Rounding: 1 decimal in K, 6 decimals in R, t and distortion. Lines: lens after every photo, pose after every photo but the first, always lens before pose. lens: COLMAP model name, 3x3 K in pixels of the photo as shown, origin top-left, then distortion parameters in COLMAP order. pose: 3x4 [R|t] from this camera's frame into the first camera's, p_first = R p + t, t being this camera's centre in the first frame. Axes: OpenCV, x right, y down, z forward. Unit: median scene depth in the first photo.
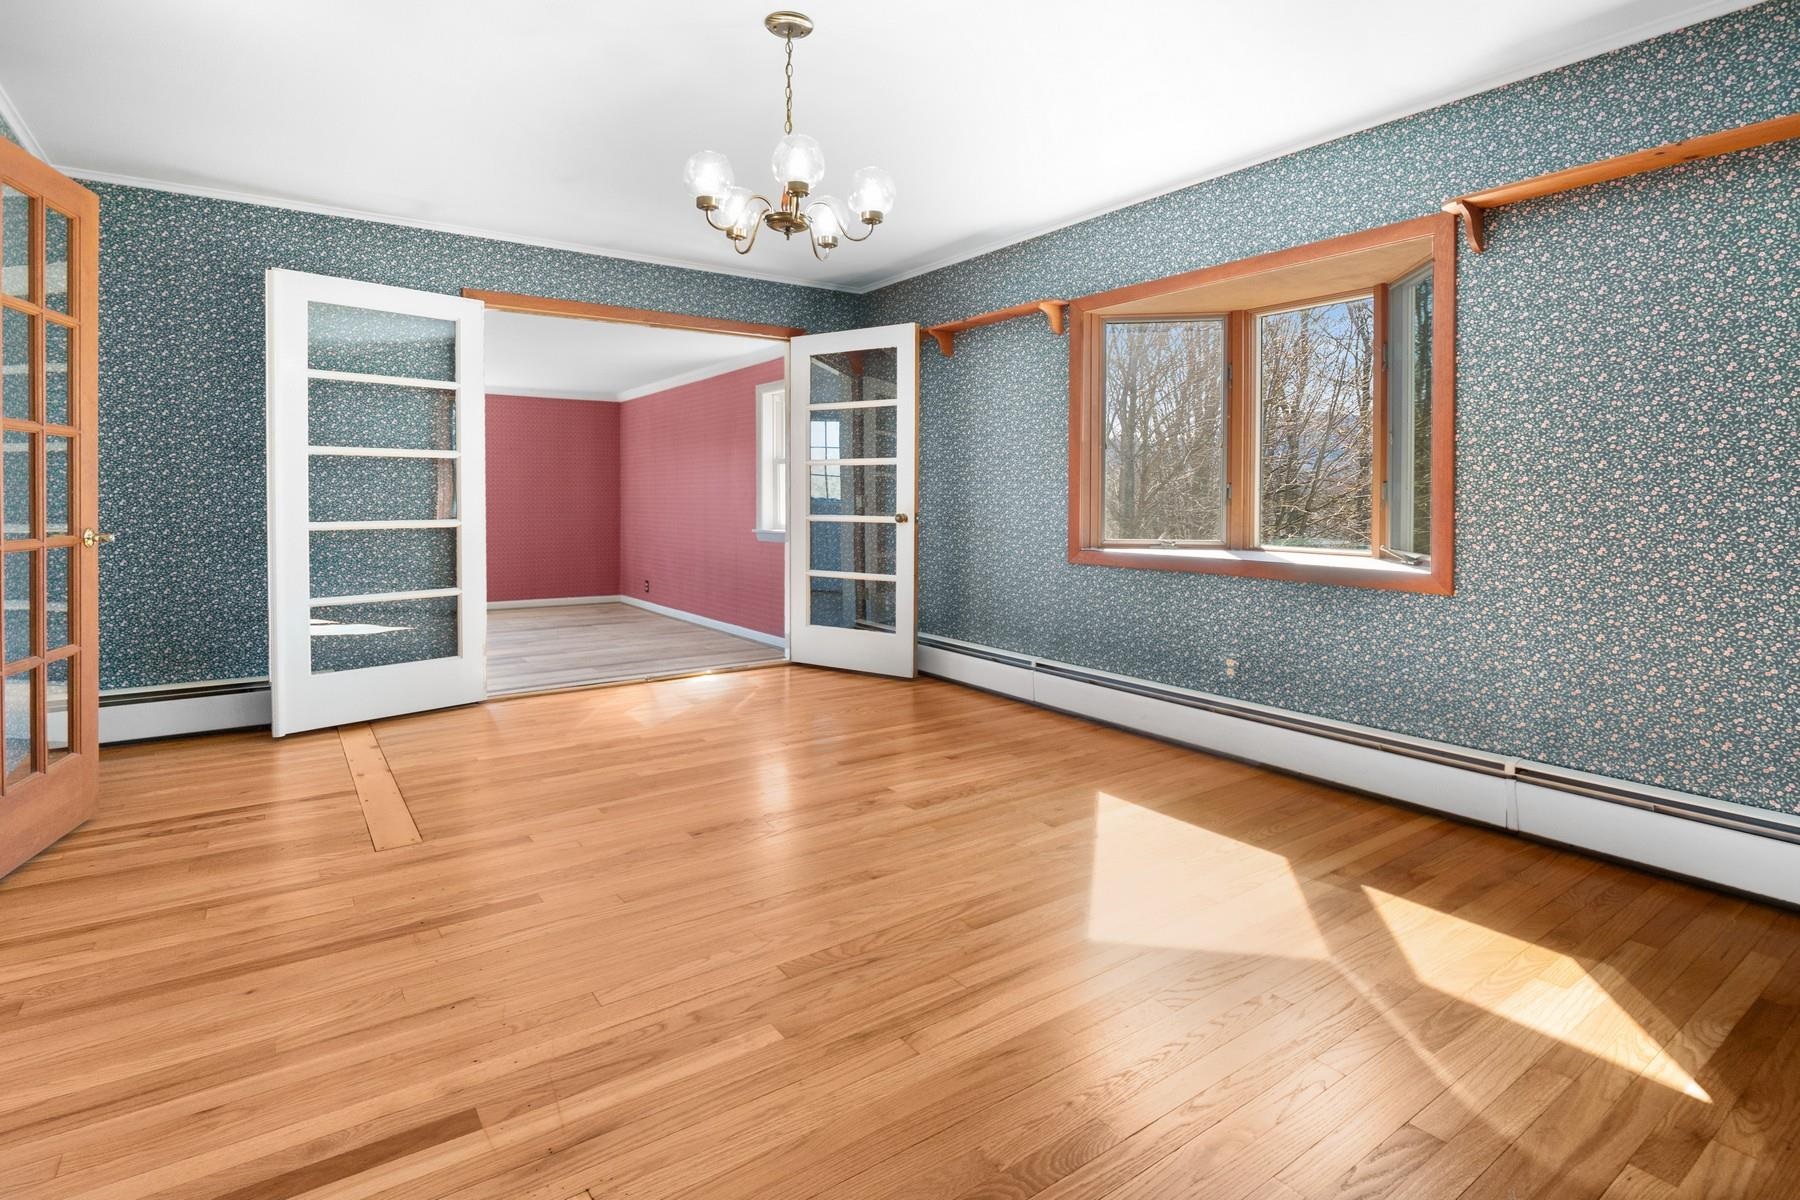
lens RADIAL K [[936.3, 0, 900.0], [0, 936.3, 600.0], [0, 0, 1]] dist [-0.002826, -0.000754]
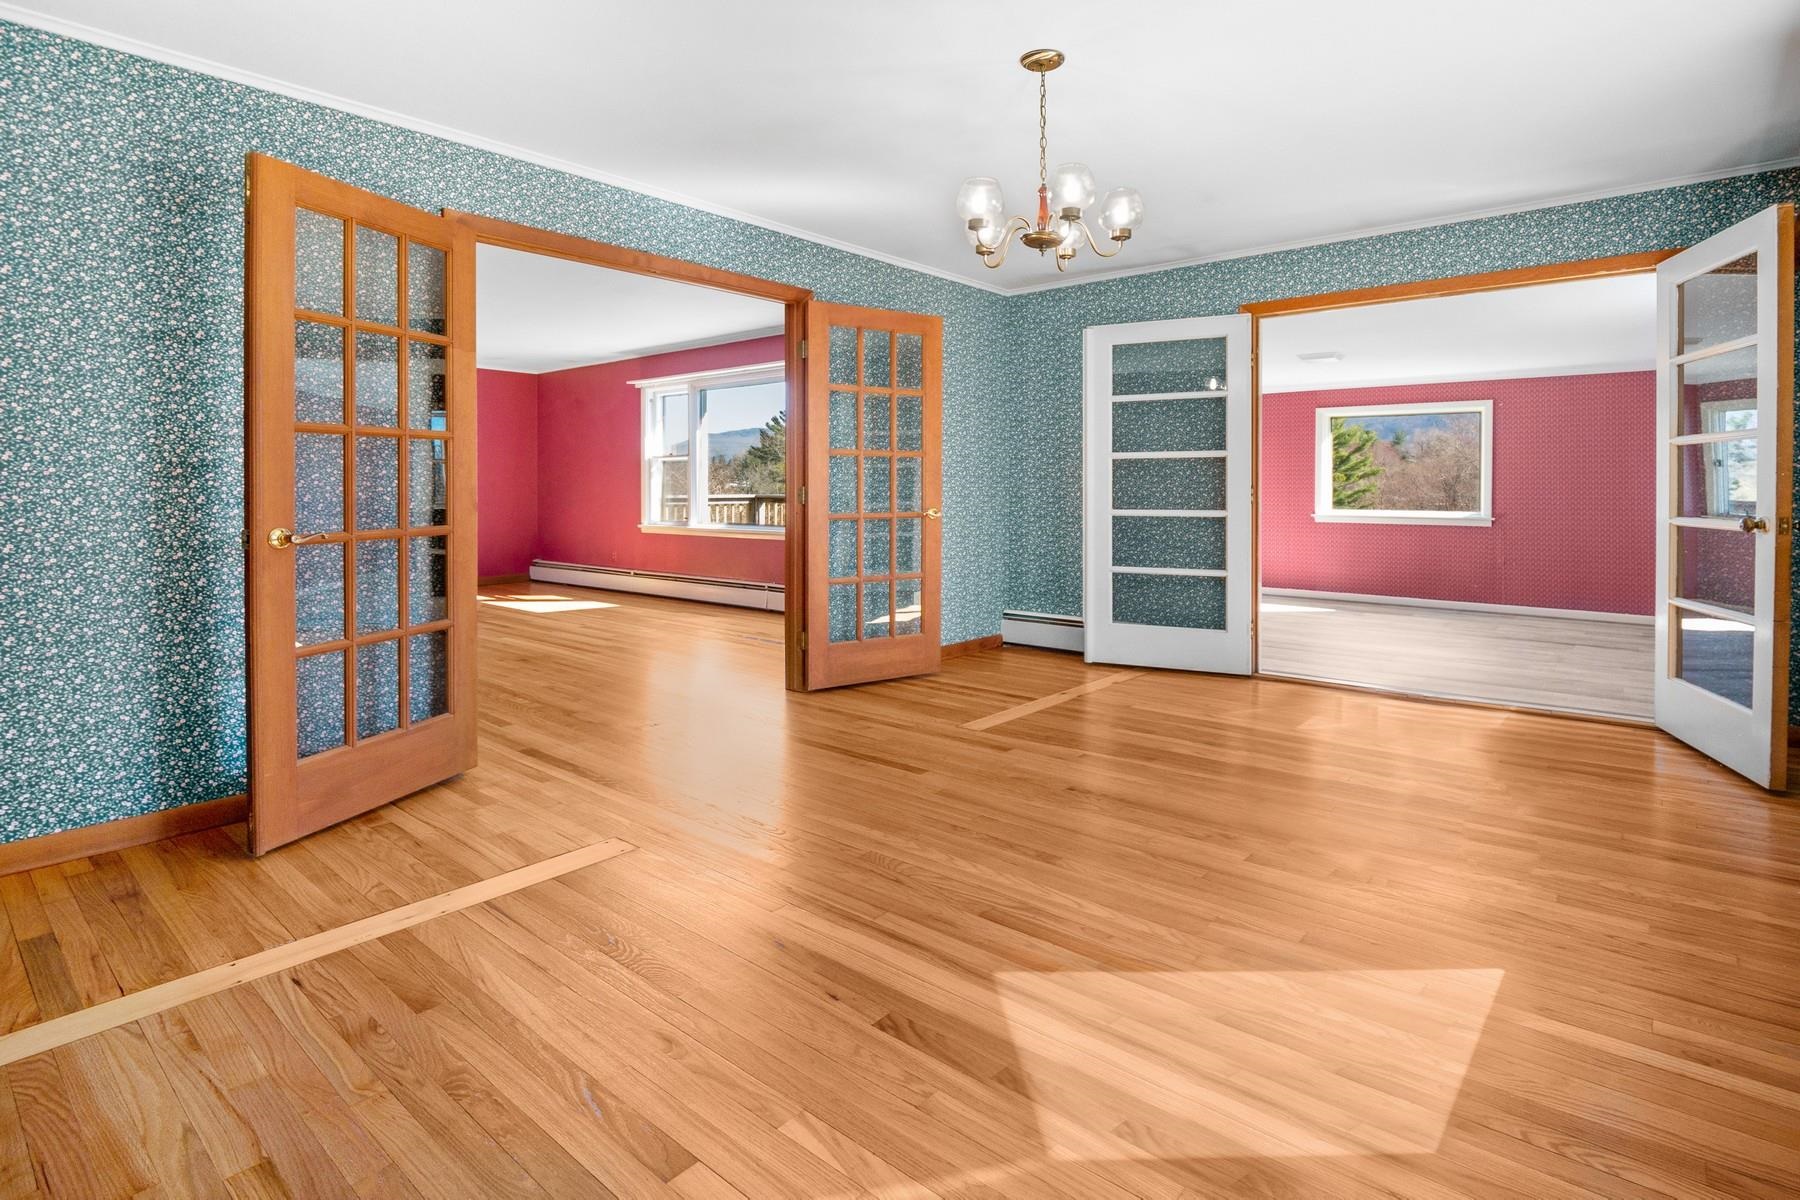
lens RADIAL K [[950.4, 0, 913.5], [0, 950.4, 597.1], [0, 0, 1]] dist [-0.004415, -0.001887]
pose [[0.208964, 0.107572, -0.971989, 0.652628], [-0.112100, 0.990015, 0.085467, -0.042498], [0.971477, 0.091100, 0.218936, 0.433305]]
